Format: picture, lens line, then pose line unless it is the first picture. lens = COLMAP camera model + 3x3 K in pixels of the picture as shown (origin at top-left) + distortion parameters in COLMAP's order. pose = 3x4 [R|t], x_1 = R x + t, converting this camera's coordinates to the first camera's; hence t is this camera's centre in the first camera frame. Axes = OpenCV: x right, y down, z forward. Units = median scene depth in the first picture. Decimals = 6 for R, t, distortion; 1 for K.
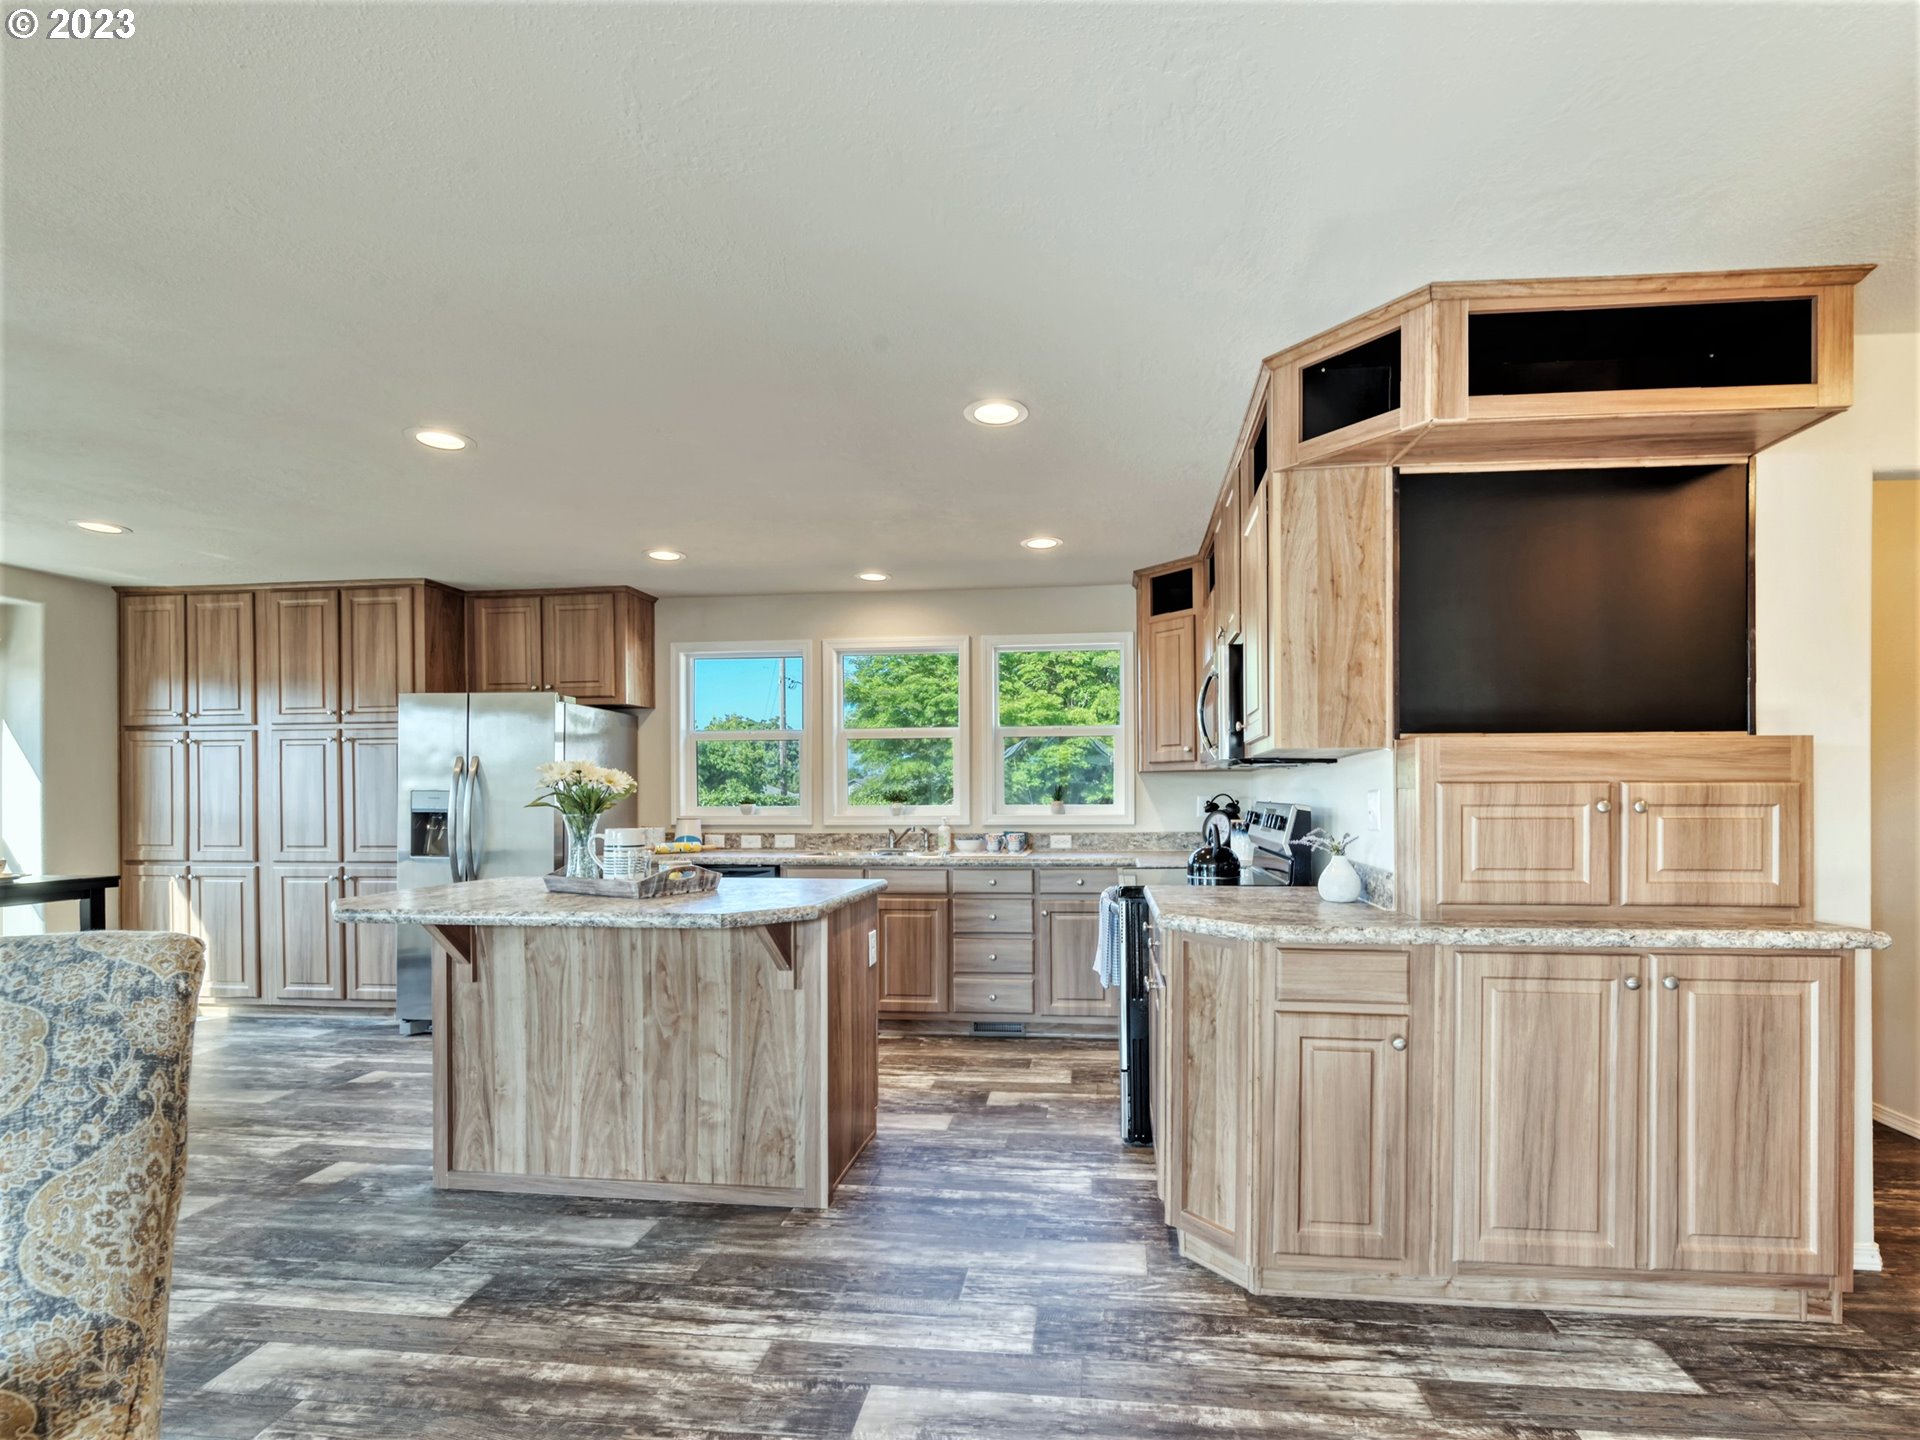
lens RADIAL K [[905.2, 0, 925.1], [0, 905.2, 765.8], [0, 0, 1]] dist [-0.003790, -0.001038]
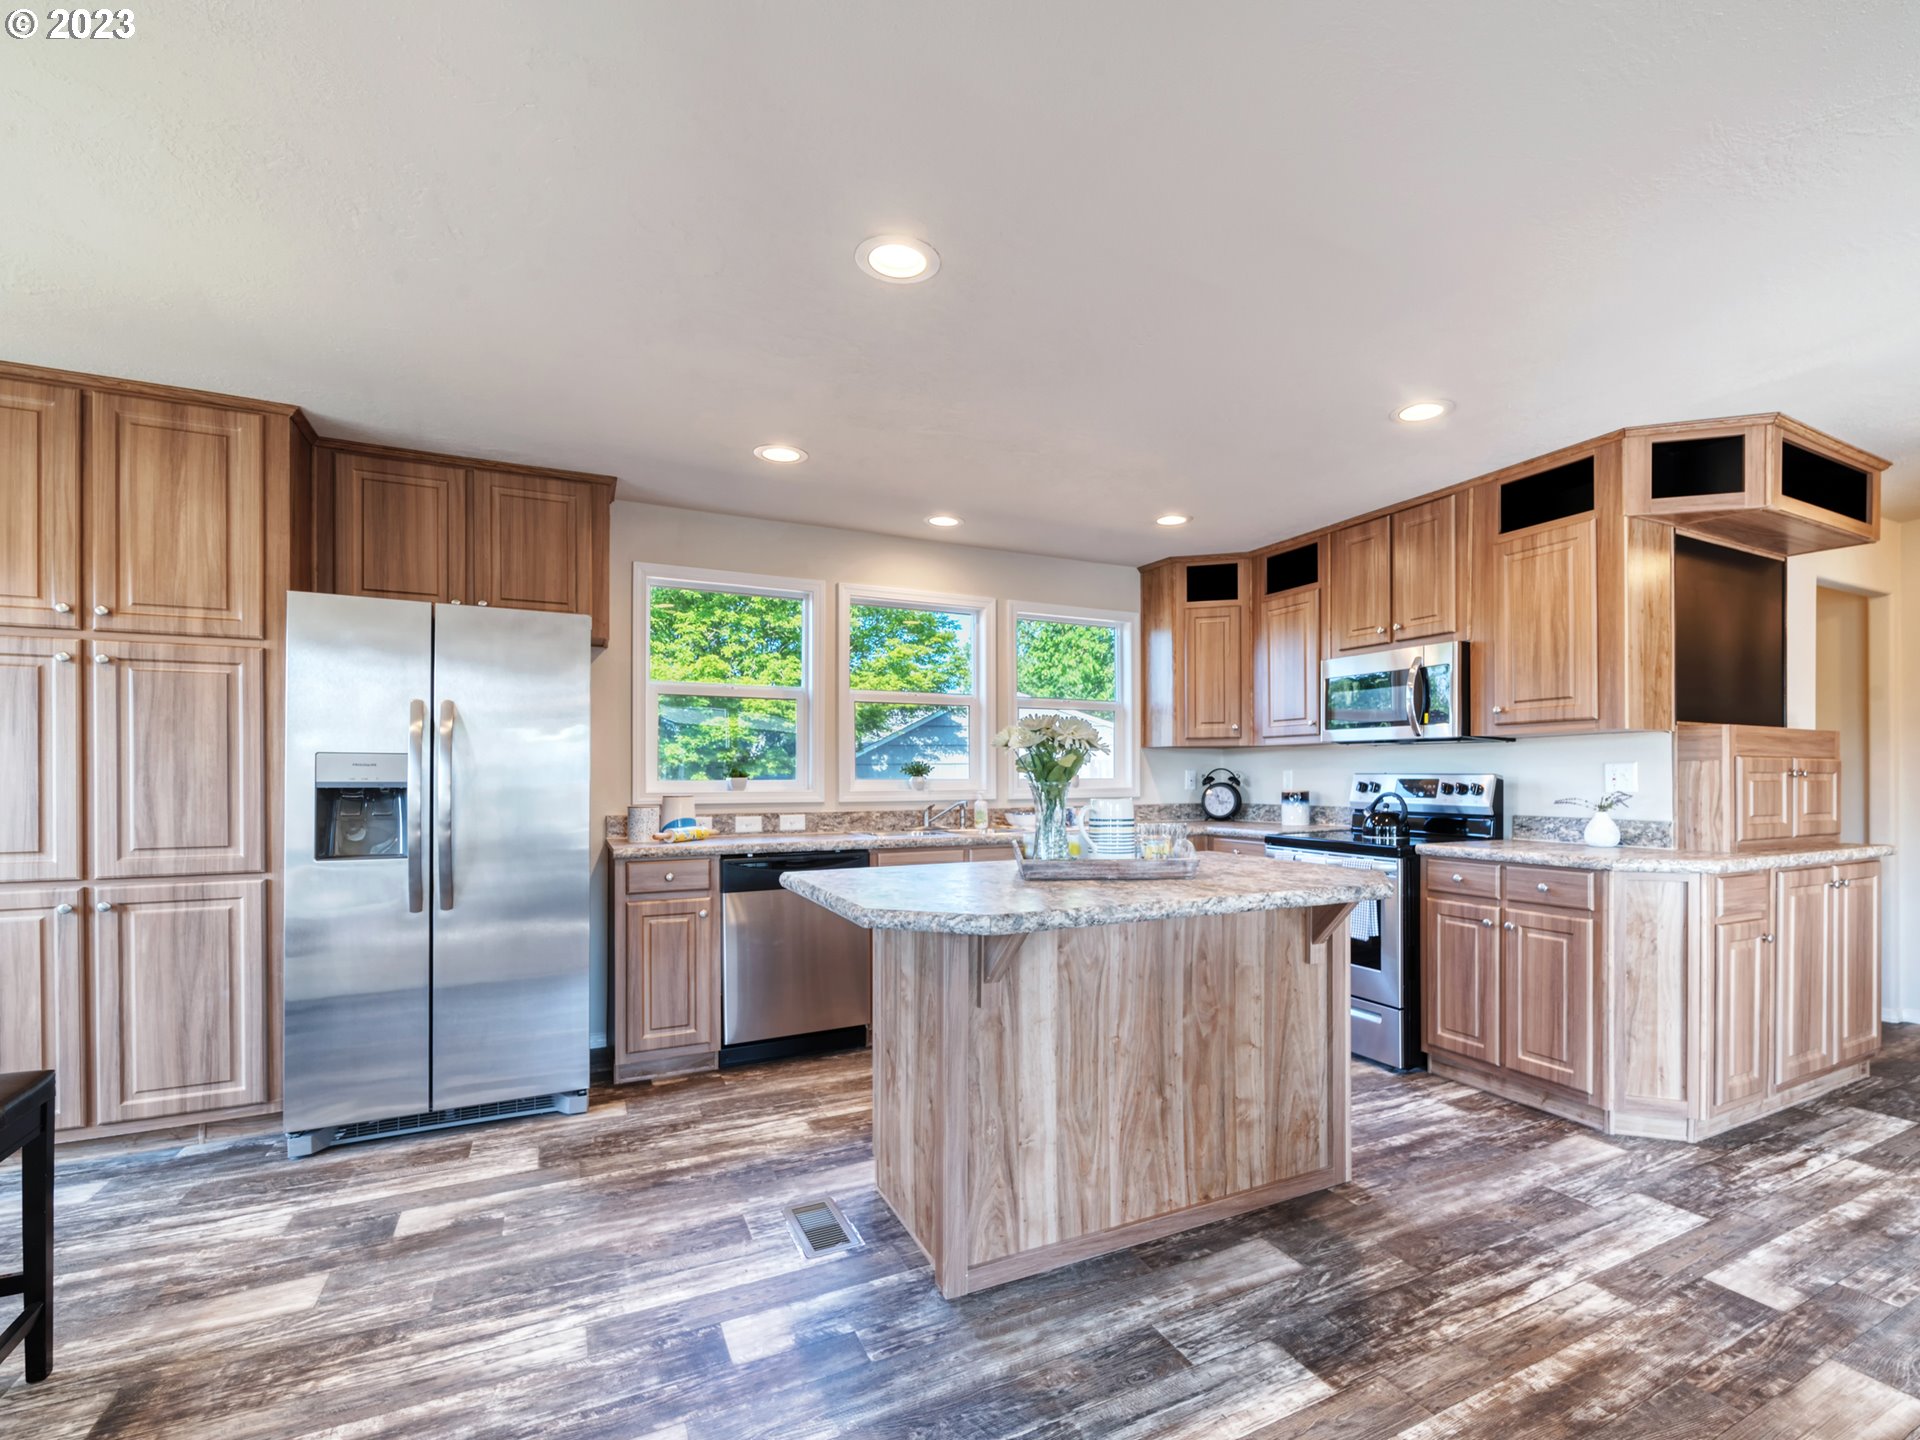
lens RADIAL K [[920.6, 0, 1109.3], [0, 920.6, 737.6], [0, 0, 1]] dist [-0.004257, -0.001162]
pose [[0.808063, 0.026577, 0.588496, -0.887111], [-0.021862, 0.999647, -0.015127, 0.026646], [-0.588690, -0.000642, 0.808359, 0.331744]]
